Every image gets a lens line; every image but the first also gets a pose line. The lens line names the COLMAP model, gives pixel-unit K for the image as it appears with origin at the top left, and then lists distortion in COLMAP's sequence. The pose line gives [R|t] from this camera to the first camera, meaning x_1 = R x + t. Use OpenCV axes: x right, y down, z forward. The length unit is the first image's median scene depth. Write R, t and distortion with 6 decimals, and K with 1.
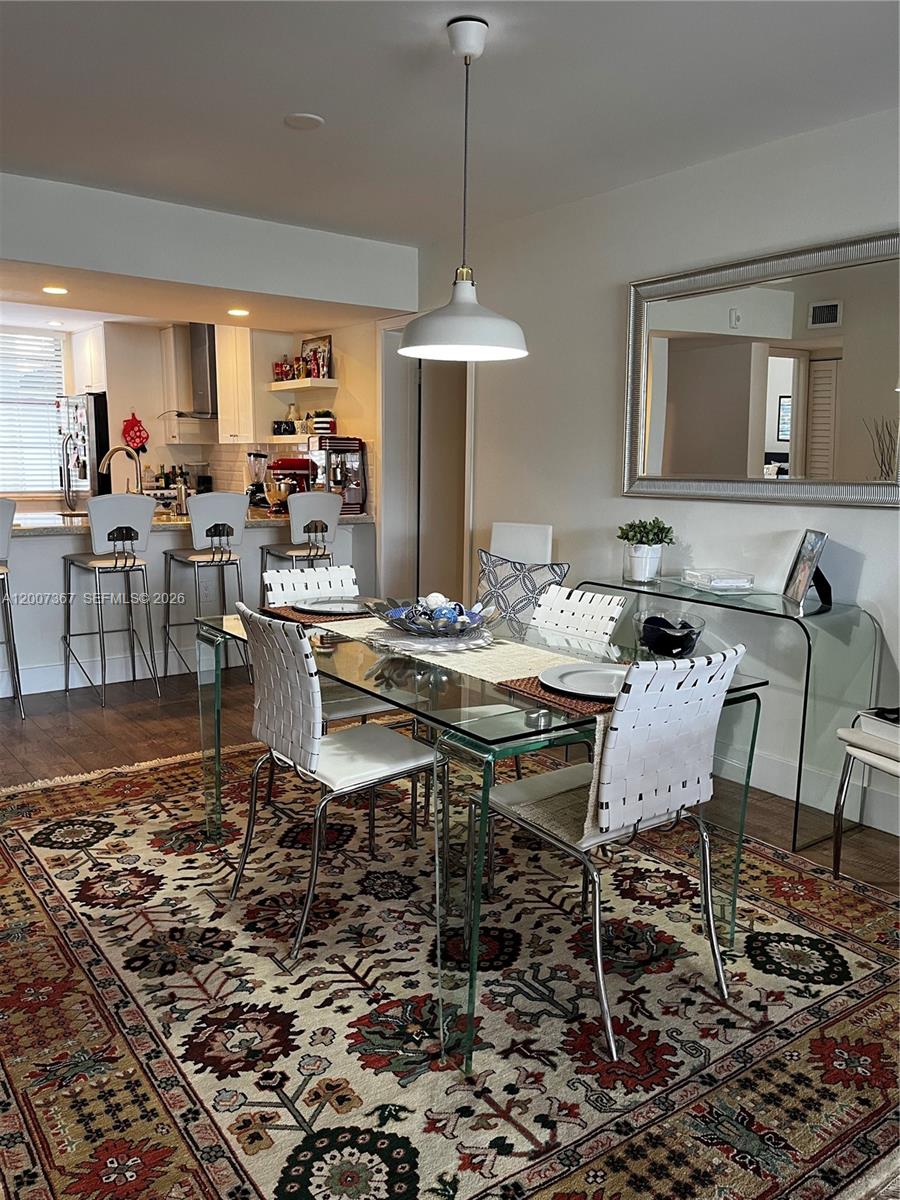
lens RADIAL K [[921.0, 0, 445.7], [0, 921.0, 606.2], [0, 0, 1]] dist [0.036386, -0.002539]
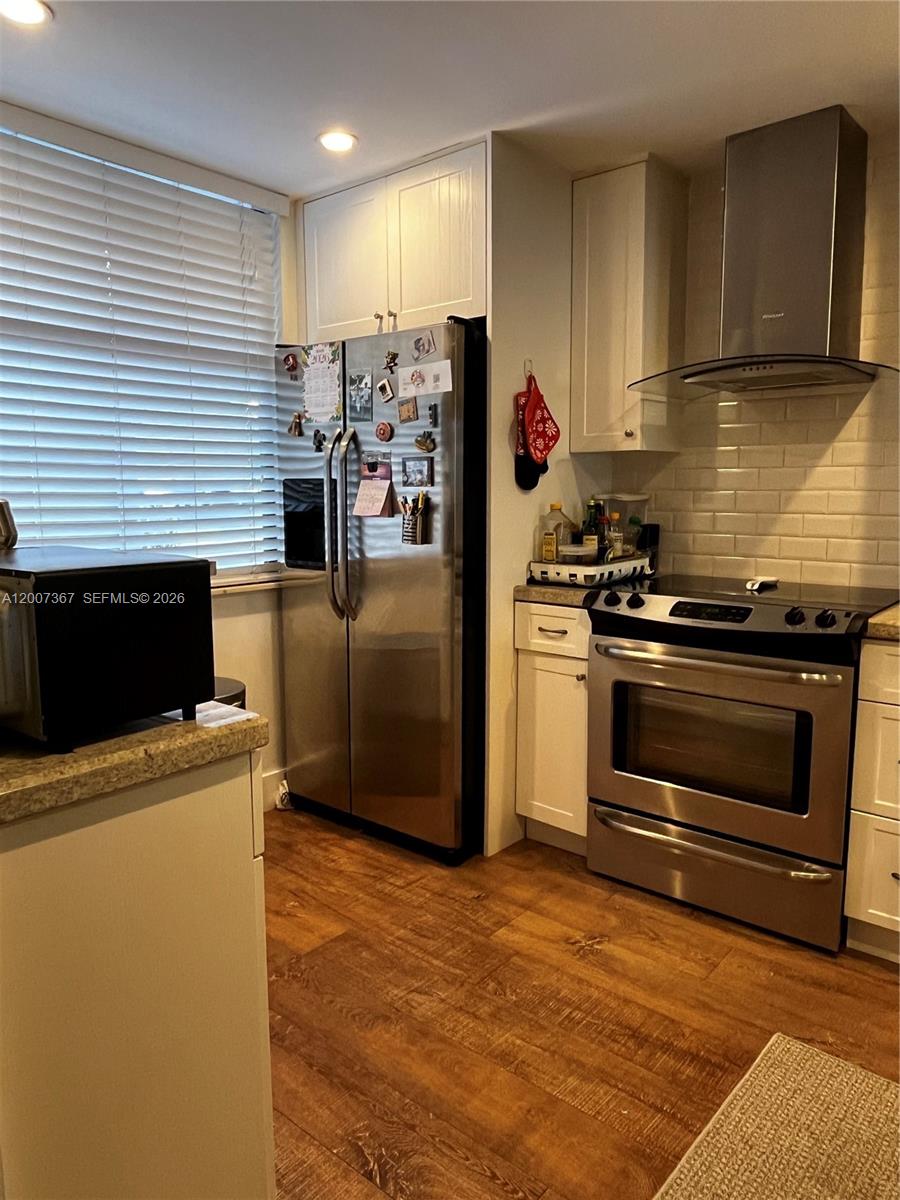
lens RADIAL K [[811.4, 0, 449.3], [0, 811.4, 597.7], [0, 0, 1]] dist [-0.005834, 0.000091]
pose [[0.973548, -0.047843, 0.223416, -0.459340], [0.053413, 0.998393, -0.018952, -0.108119], [-0.222150, 0.030384, 0.974539, 0.672024]]
